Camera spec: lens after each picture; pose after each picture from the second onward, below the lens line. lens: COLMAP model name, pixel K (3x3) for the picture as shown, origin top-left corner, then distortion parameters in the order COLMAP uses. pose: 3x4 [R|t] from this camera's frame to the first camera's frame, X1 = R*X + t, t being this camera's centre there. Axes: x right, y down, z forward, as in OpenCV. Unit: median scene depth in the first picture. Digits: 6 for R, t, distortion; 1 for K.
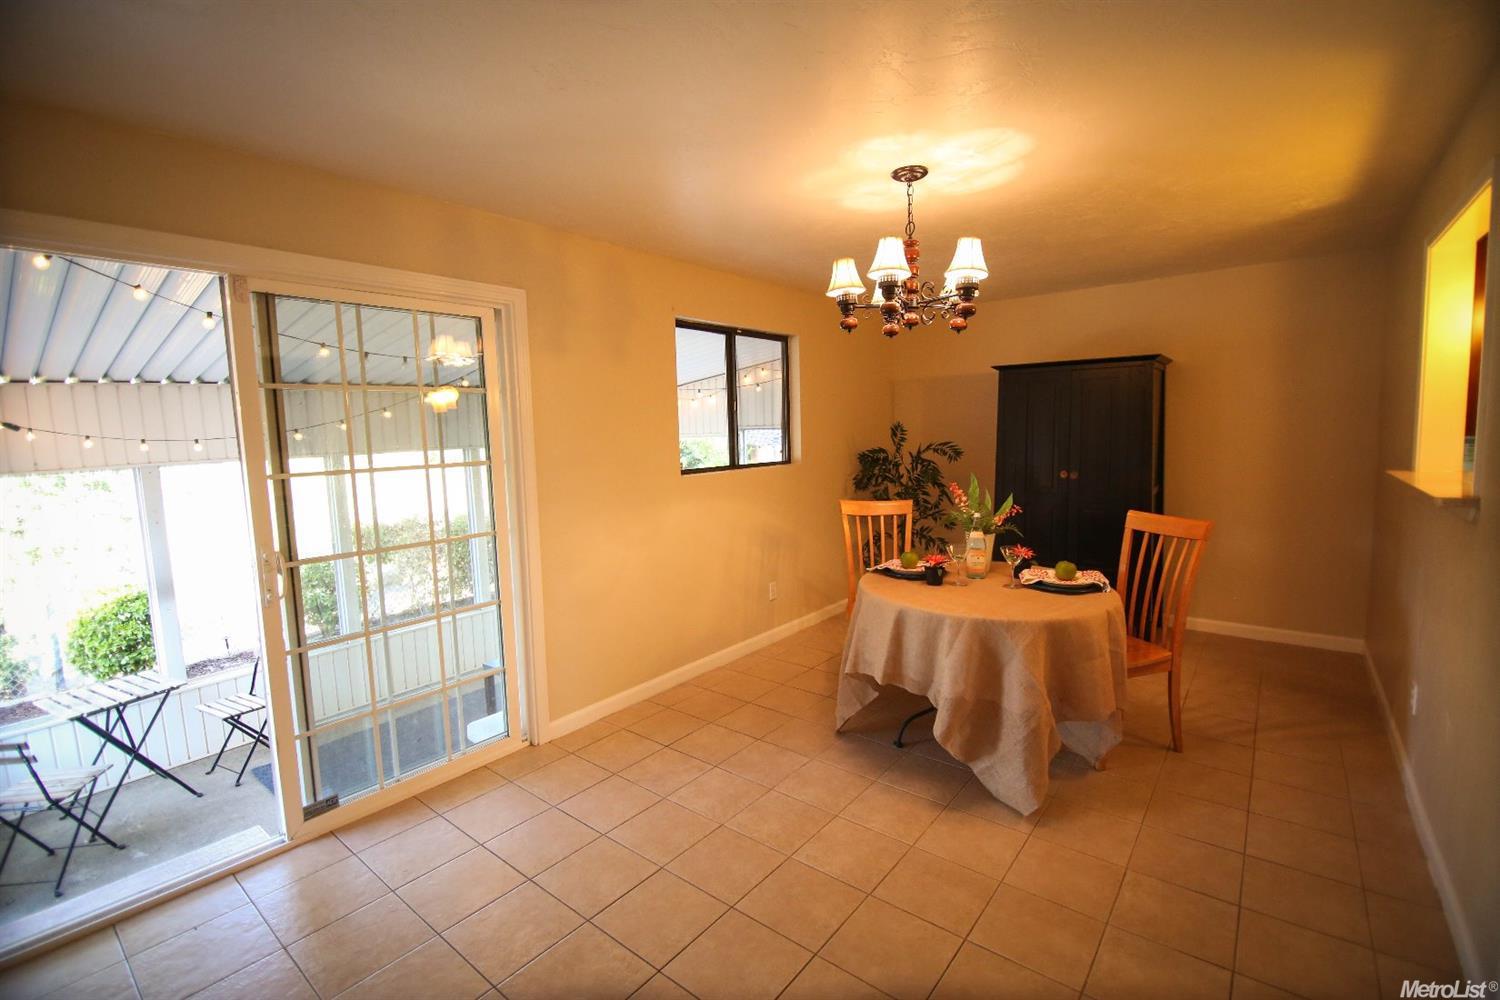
lens RADIAL K [[658.0, 0, 748.1], [0, 658.0, 494.6], [0, 0, 1]] dist [-0.010179, -0.004558]
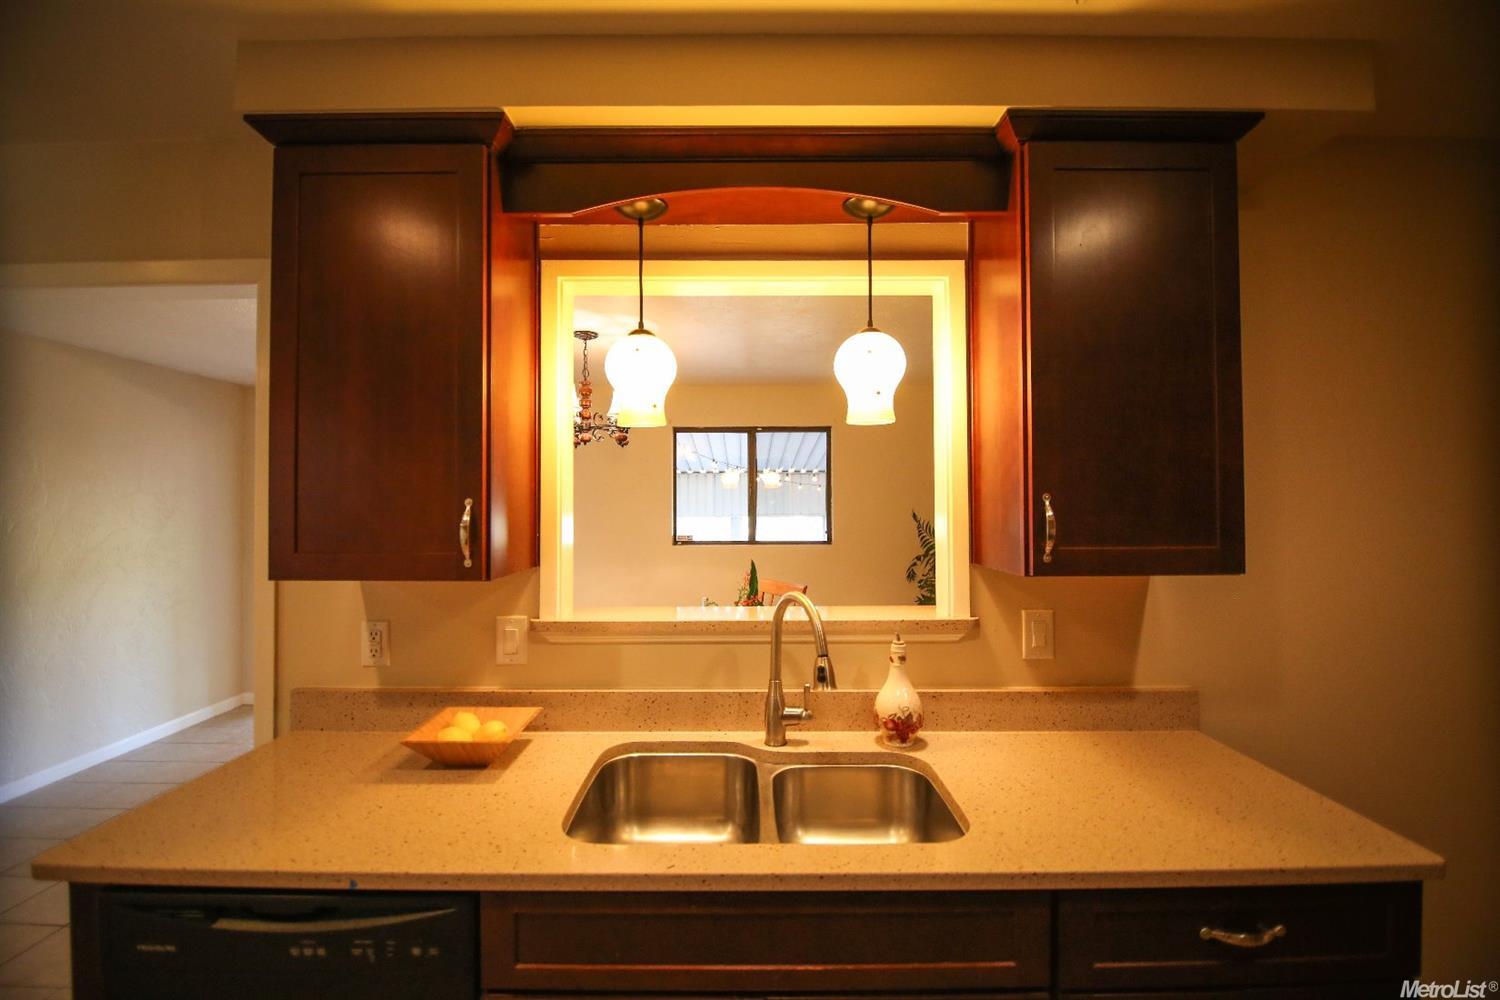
lens RADIAL K [[658.0, 0, 748.1], [0, 658.0, 494.6], [0, 0, 1]] dist [-0.010179, -0.004558]
pose [[0.625943, 0.007325, -0.779835, 0.973304], [-0.084490, 0.994707, -0.058473, -0.063341], [0.775279, 0.102488, 0.623249, 0.271861]]
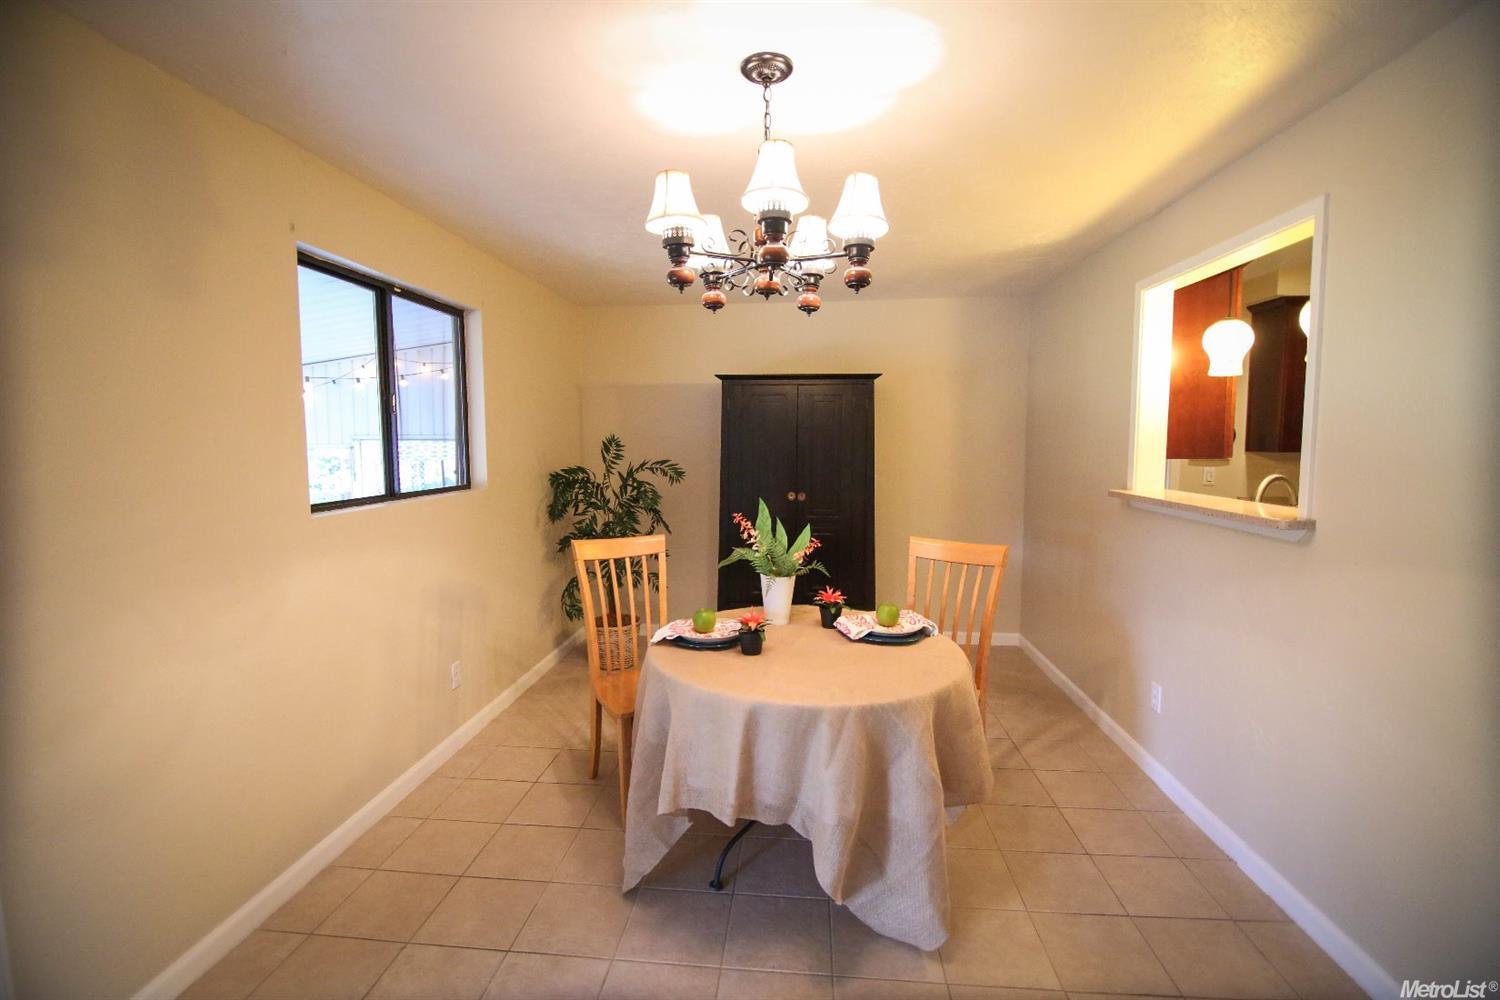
lens RADIAL K [[658.0, 0, 748.1], [0, 658.0, 494.6], [0, 0, 1]] dist [-0.010179, -0.004558]
pose [[0.829956, -0.022043, 0.557393, -0.098974], [0.035038, 0.999306, -0.012653, -0.025381], [-0.556727, 0.030031, 0.830152, 0.288658]]
